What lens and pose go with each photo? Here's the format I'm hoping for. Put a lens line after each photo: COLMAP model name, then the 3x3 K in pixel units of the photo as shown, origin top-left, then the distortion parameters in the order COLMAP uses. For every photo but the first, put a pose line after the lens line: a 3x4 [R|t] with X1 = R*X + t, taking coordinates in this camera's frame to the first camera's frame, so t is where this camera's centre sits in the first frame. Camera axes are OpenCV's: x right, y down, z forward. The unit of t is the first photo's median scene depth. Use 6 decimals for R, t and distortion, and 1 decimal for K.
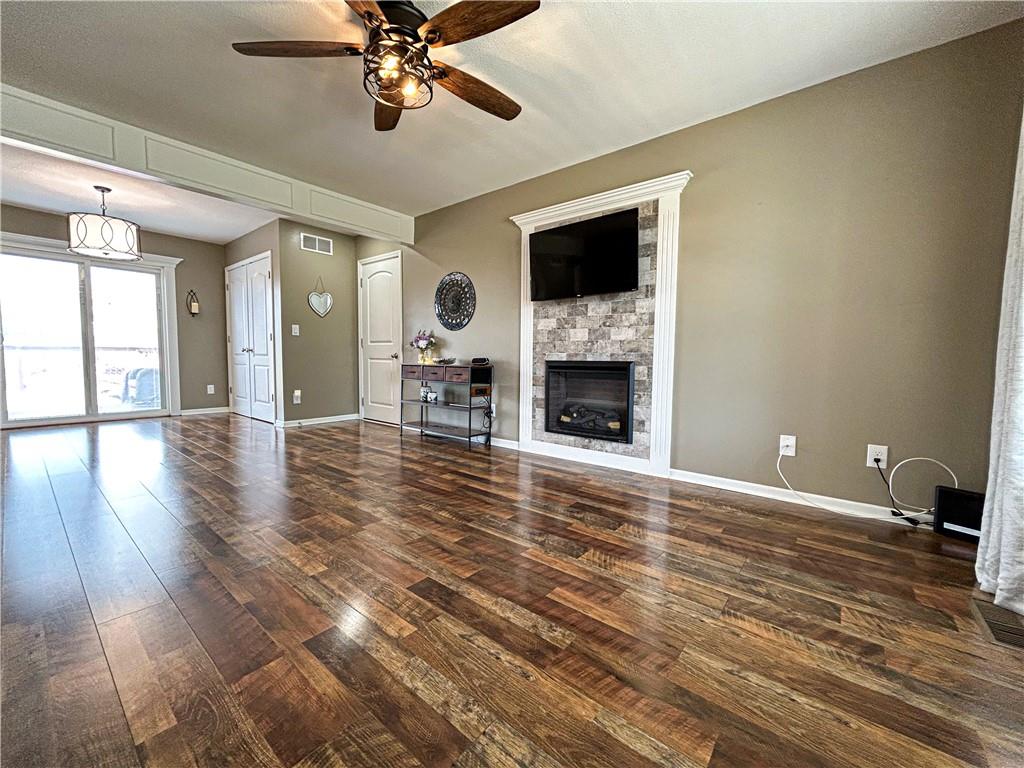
lens RADIAL K [[412.3, 0, 509.2], [0, 412.3, 384.8], [0, 0, 1]] dist [0.001419, 0.001252]
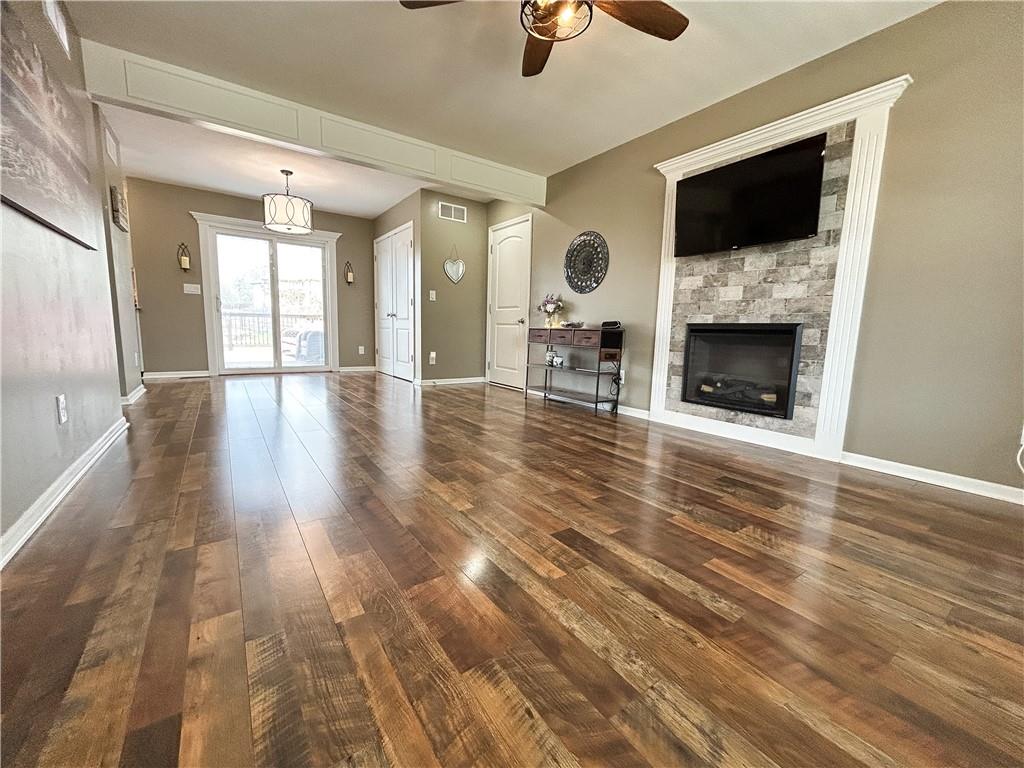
lens RADIAL K [[412.3, 0, 511.4], [0, 412.3, 383.4], [0, 0, 1]] dist [0.001419, 0.001252]
pose [[0.963979, 0.049696, -0.261296, -0.046947], [-0.034345, 0.997423, 0.062992, 0.033443], [0.263753, -0.051749, 0.963201, 0.016962]]
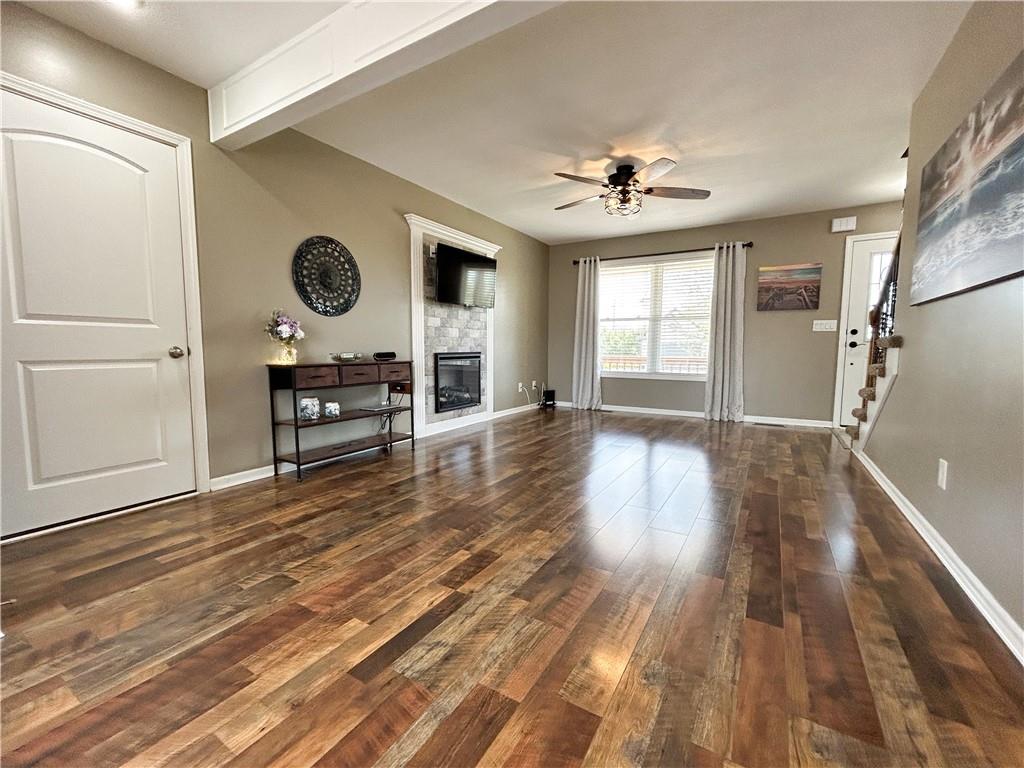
lens RADIAL K [[412.3, 0, 517.6], [0, 412.3, 384.9], [0, 0, 1]] dist [0.001419, 0.001252]
pose [[-0.142528, -0.083245, 0.986284, -1.285596], [0.085675, 0.991680, 0.096081, -0.070597], [-0.986076, 0.098194, -0.134210, 1.079789]]
